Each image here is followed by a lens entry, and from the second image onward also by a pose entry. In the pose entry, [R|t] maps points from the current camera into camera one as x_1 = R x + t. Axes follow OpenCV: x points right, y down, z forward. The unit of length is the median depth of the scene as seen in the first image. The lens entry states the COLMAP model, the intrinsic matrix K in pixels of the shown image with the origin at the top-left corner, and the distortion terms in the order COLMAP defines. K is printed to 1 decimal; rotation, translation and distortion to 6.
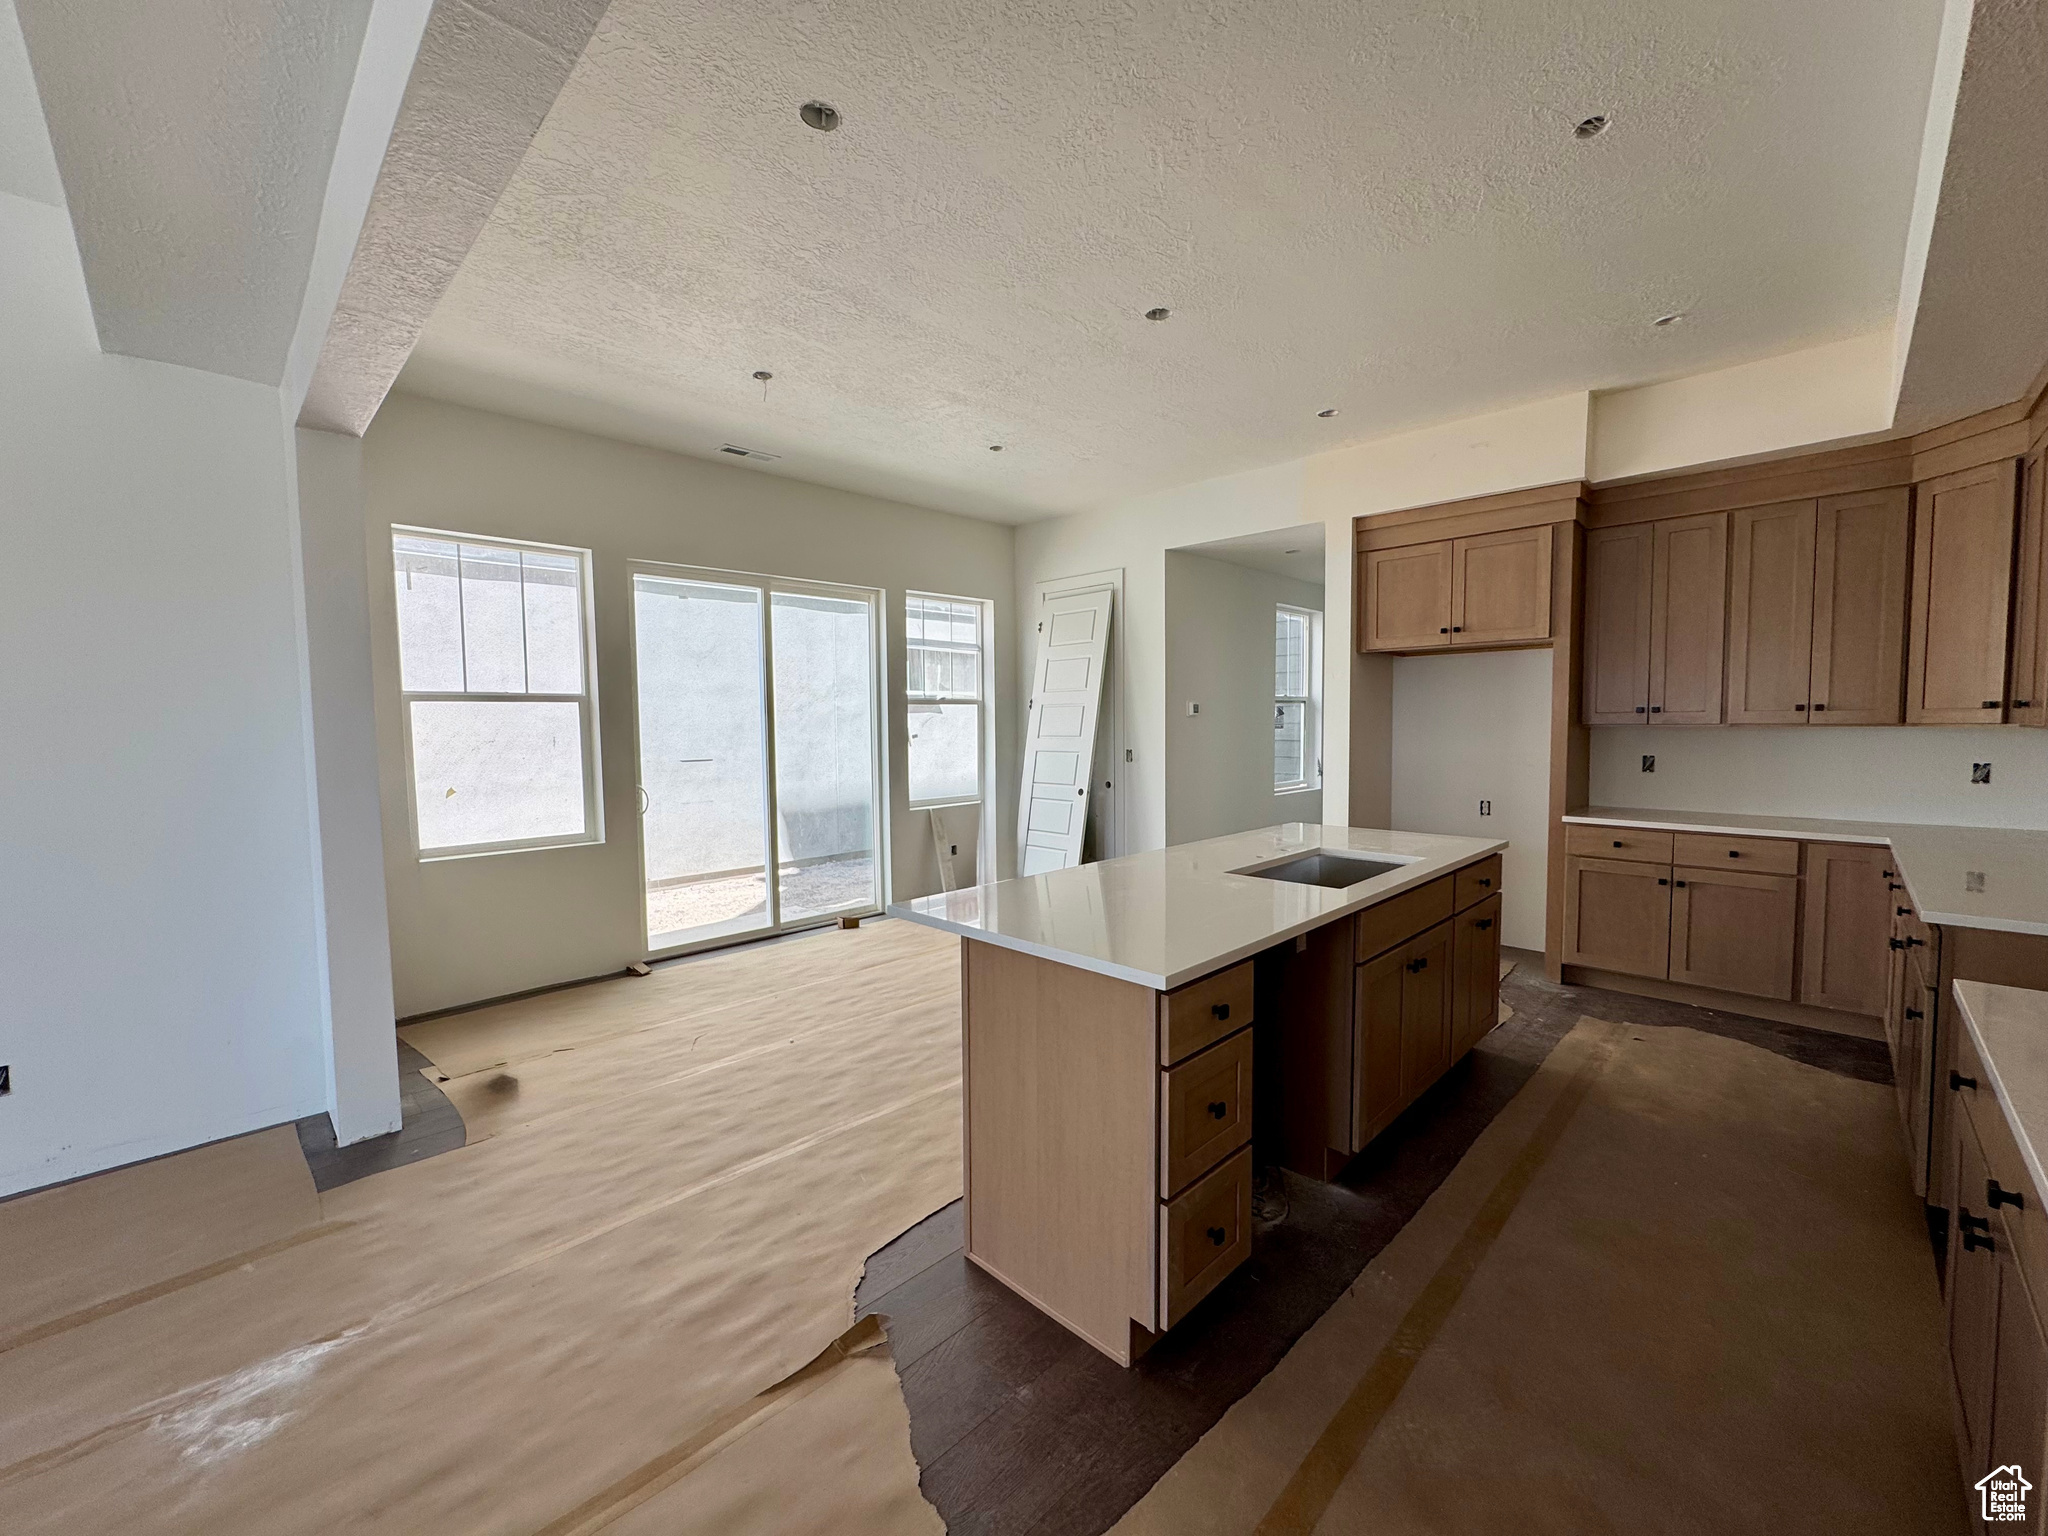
lens RADIAL K [[816.6, 0, 1021.7], [0, 816.6, 767.6], [0, 0, 1]] dist [-0.003151, 0.000543]
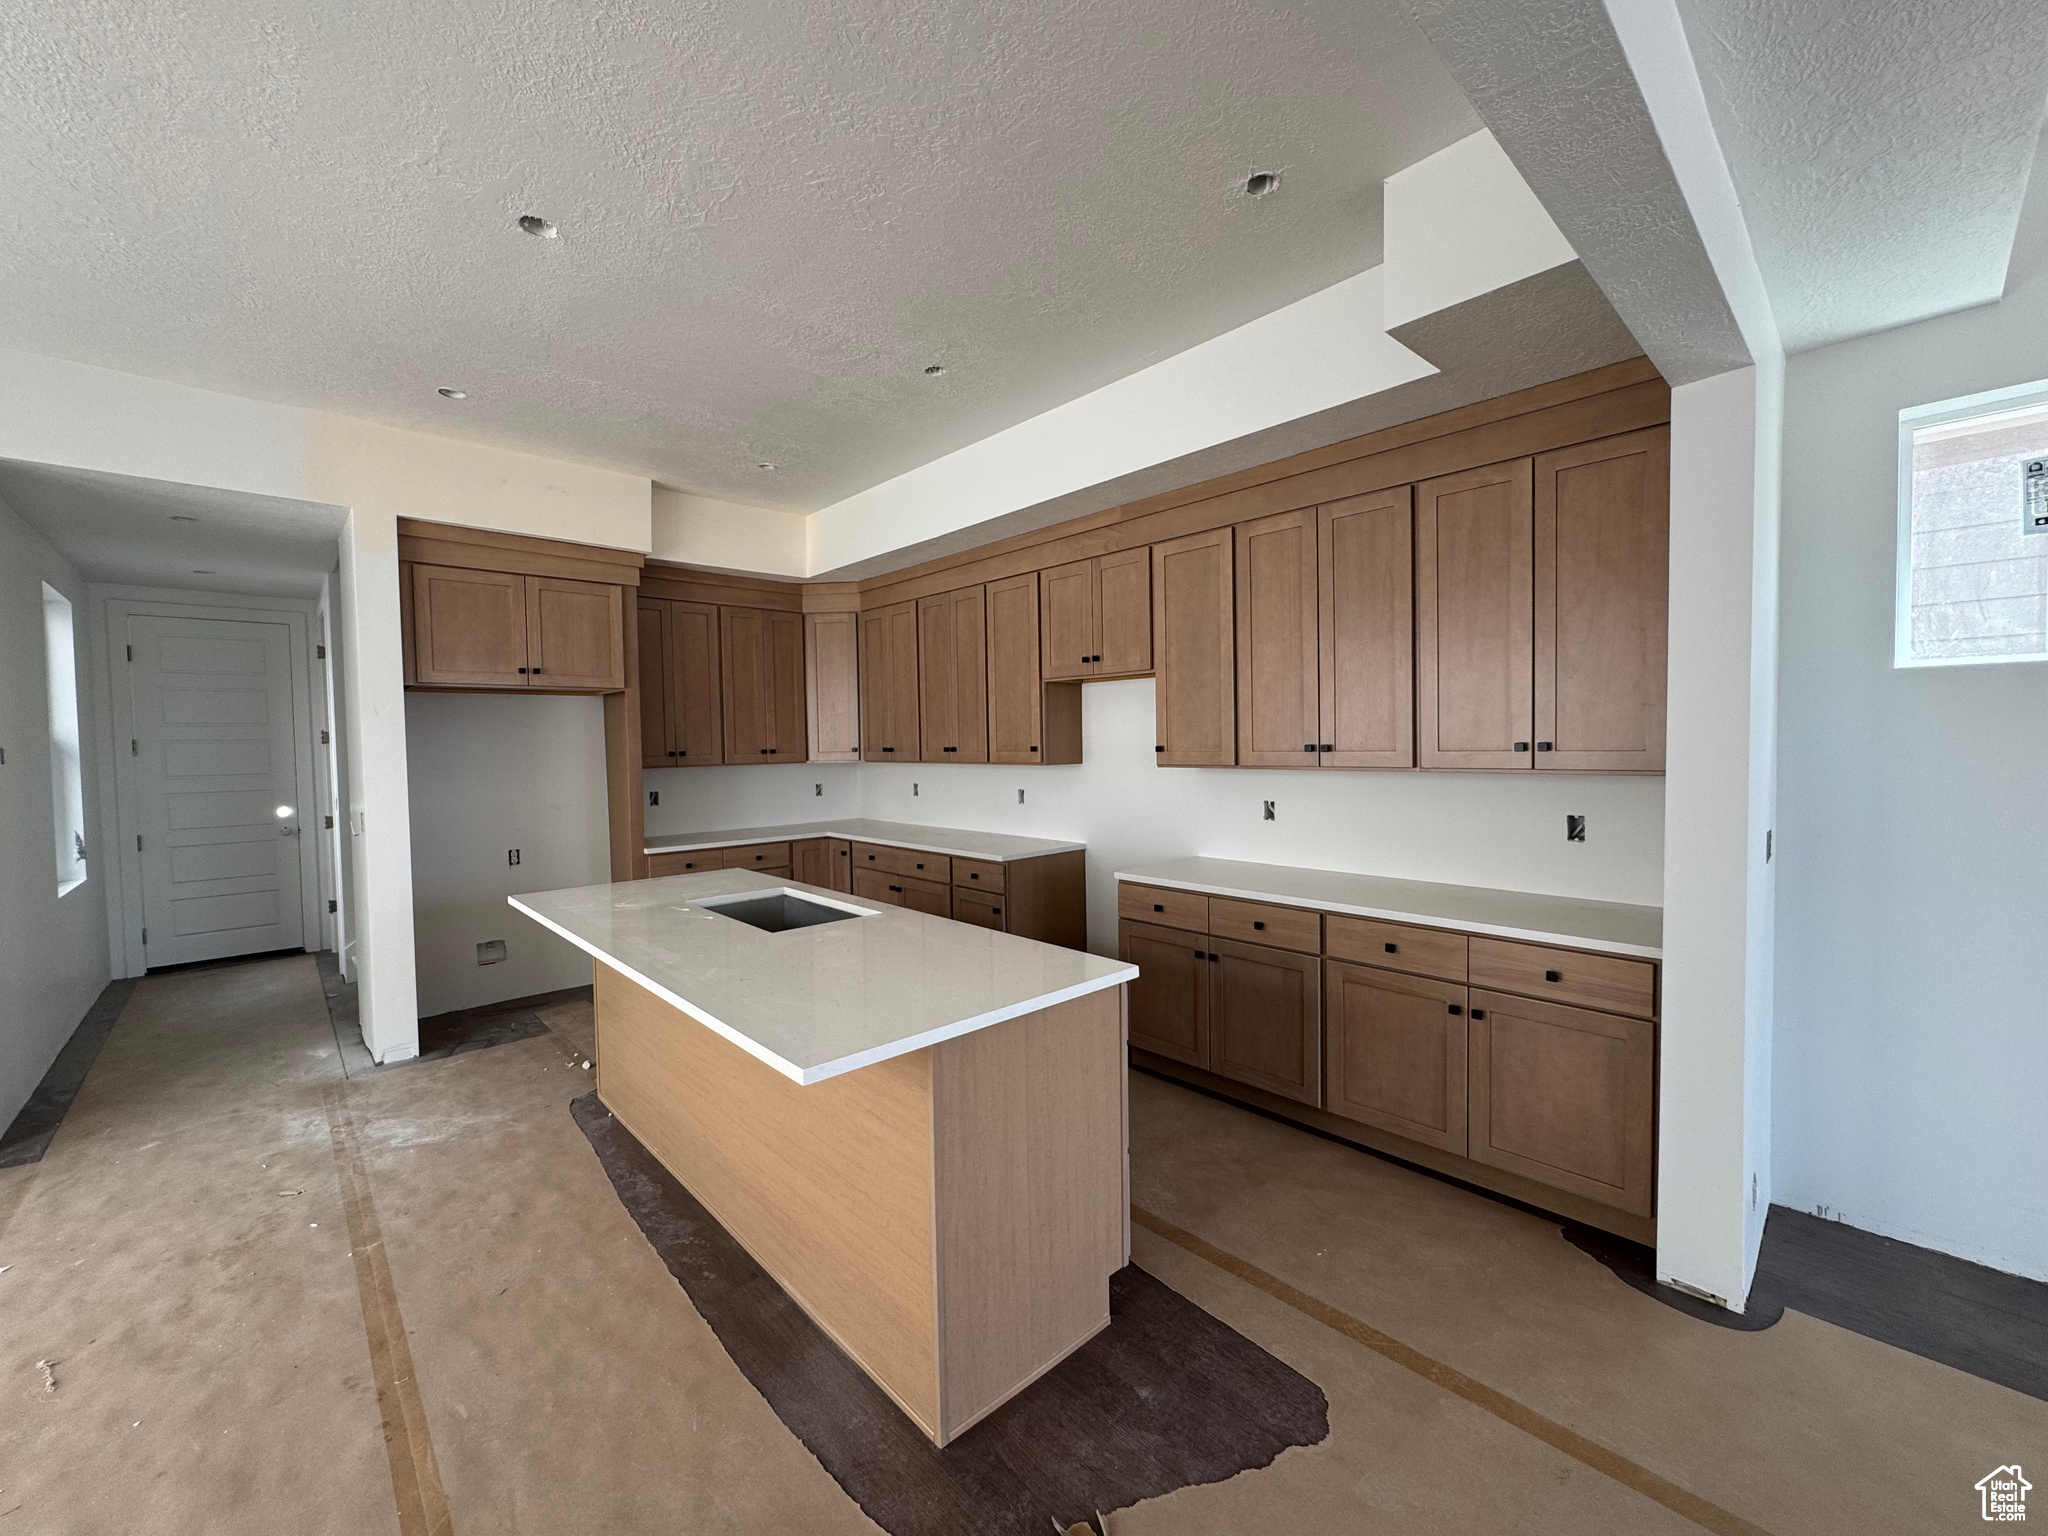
lens RADIAL K [[816.6, 0, 1024.3], [0, 816.6, 772.4], [0, 0, 1]] dist [-0.003151, 0.000543]
pose [[0.038111, -0.030767, 0.998800, -0.382713], [0.072795, 0.996956, 0.027932, -0.034505], [-0.996618, 0.071643, 0.040235, 0.383335]]
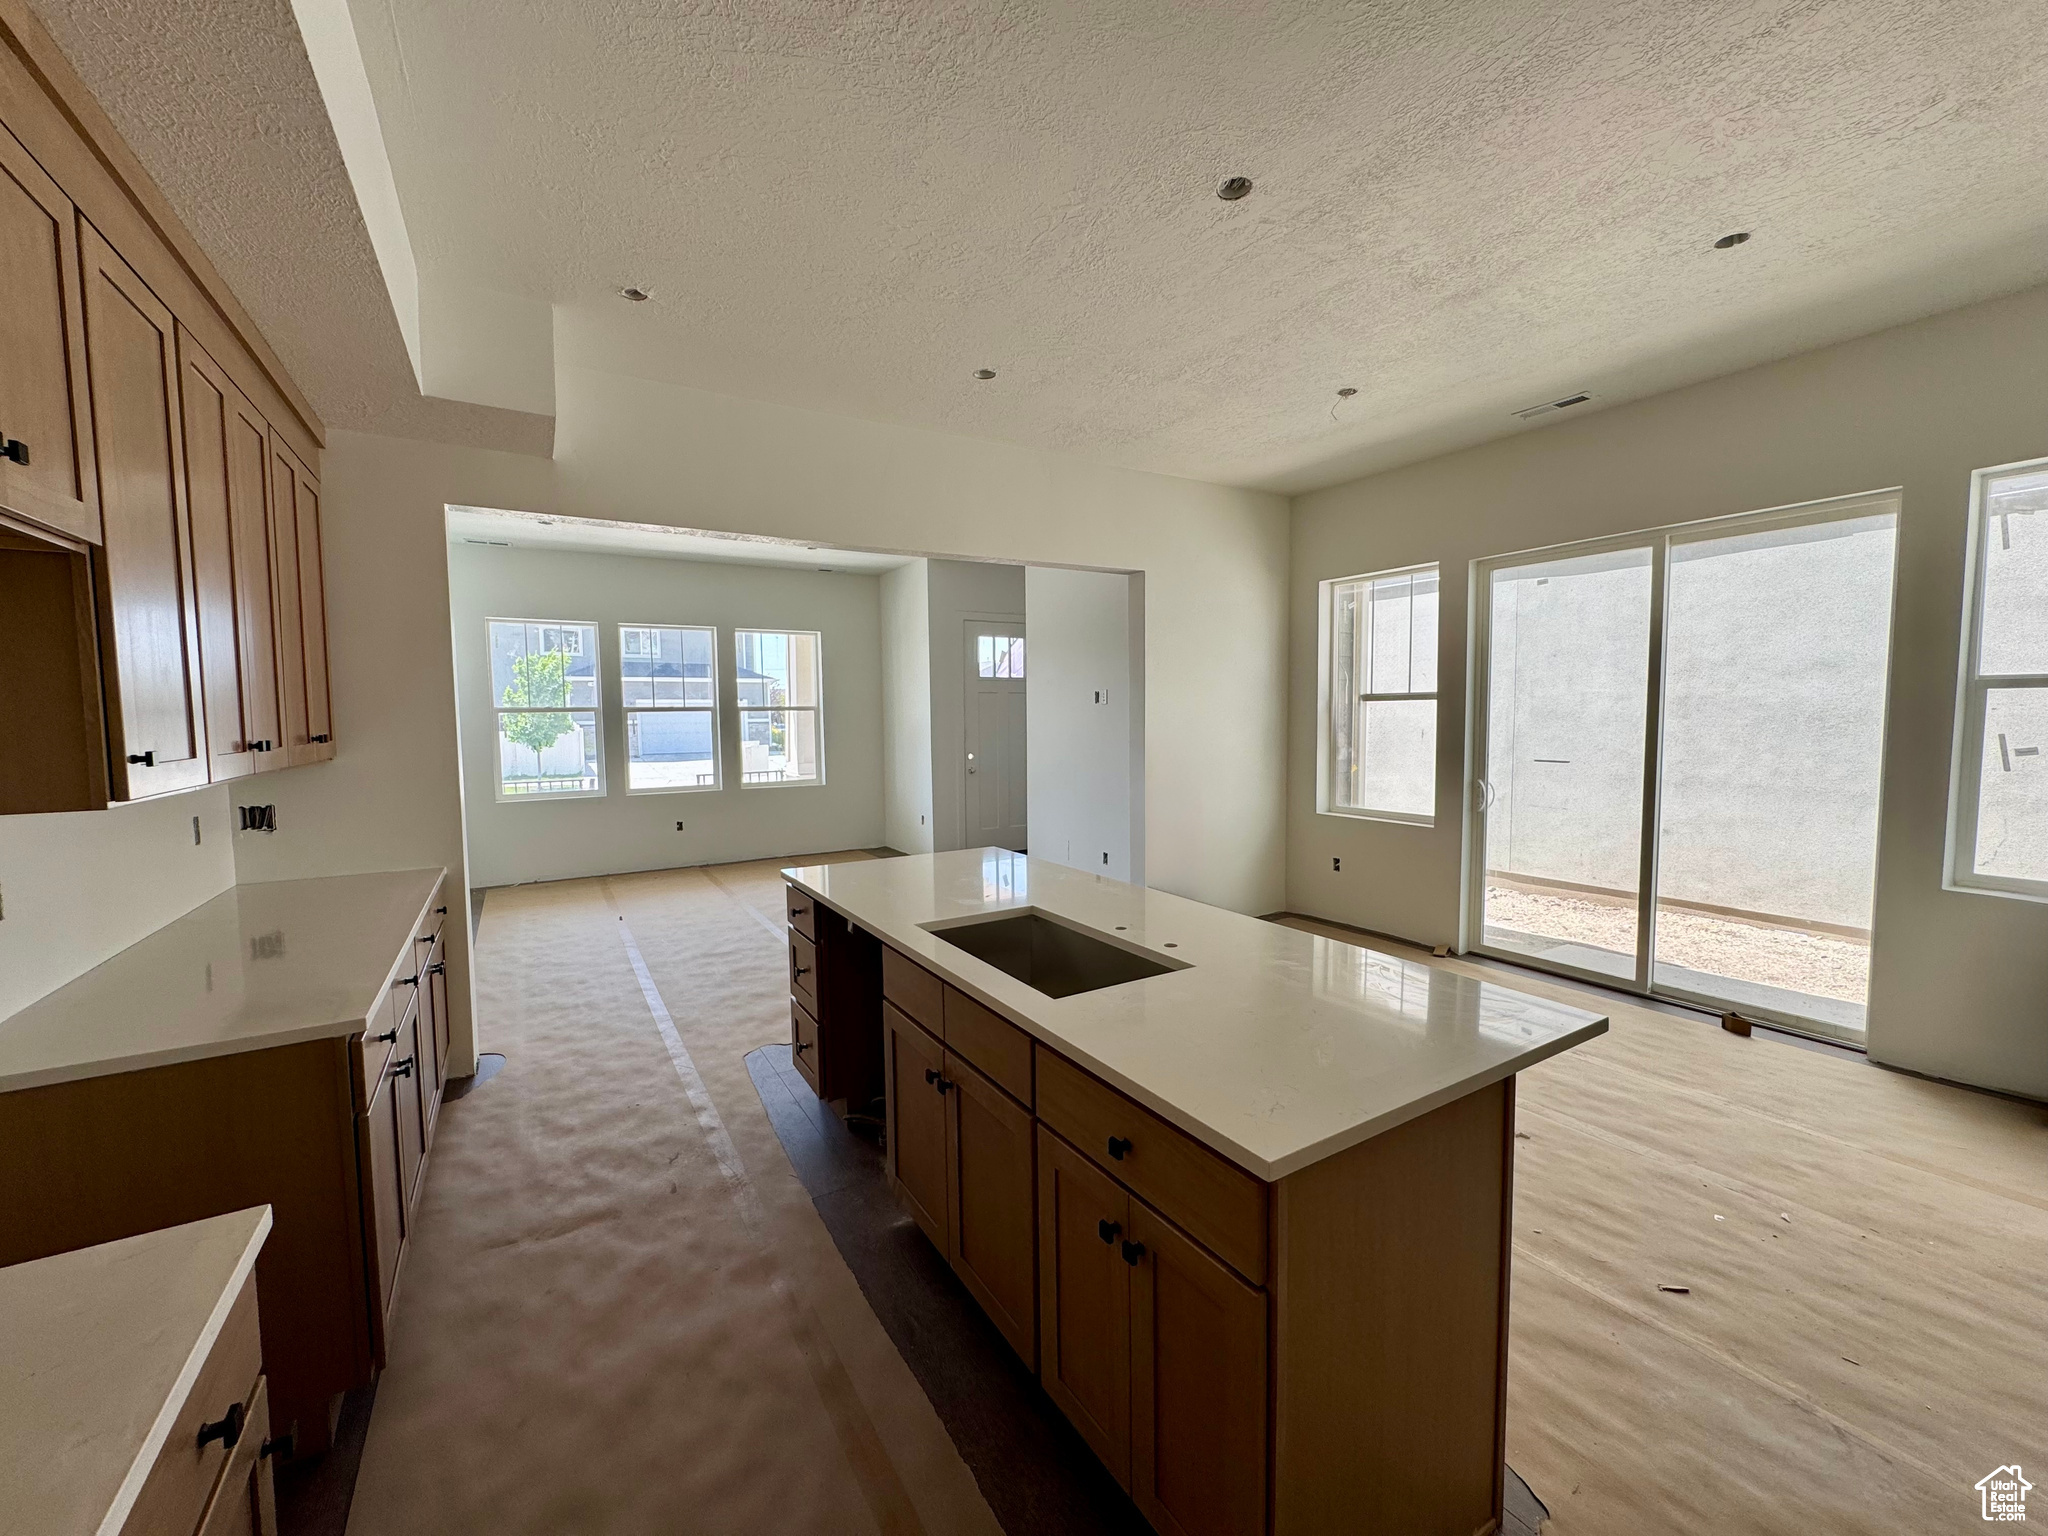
lens RADIAL K [[816.6, 0, 1033.7], [0, 816.6, 767.2], [0, 0, 1]] dist [-0.003151, 0.000543]
pose [[-0.230048, 0.081010, -0.969802, 0.654266], [-0.042263, 0.994758, 0.093120, -0.065714], [0.972261, 0.062409, -0.225418, 0.692258]]
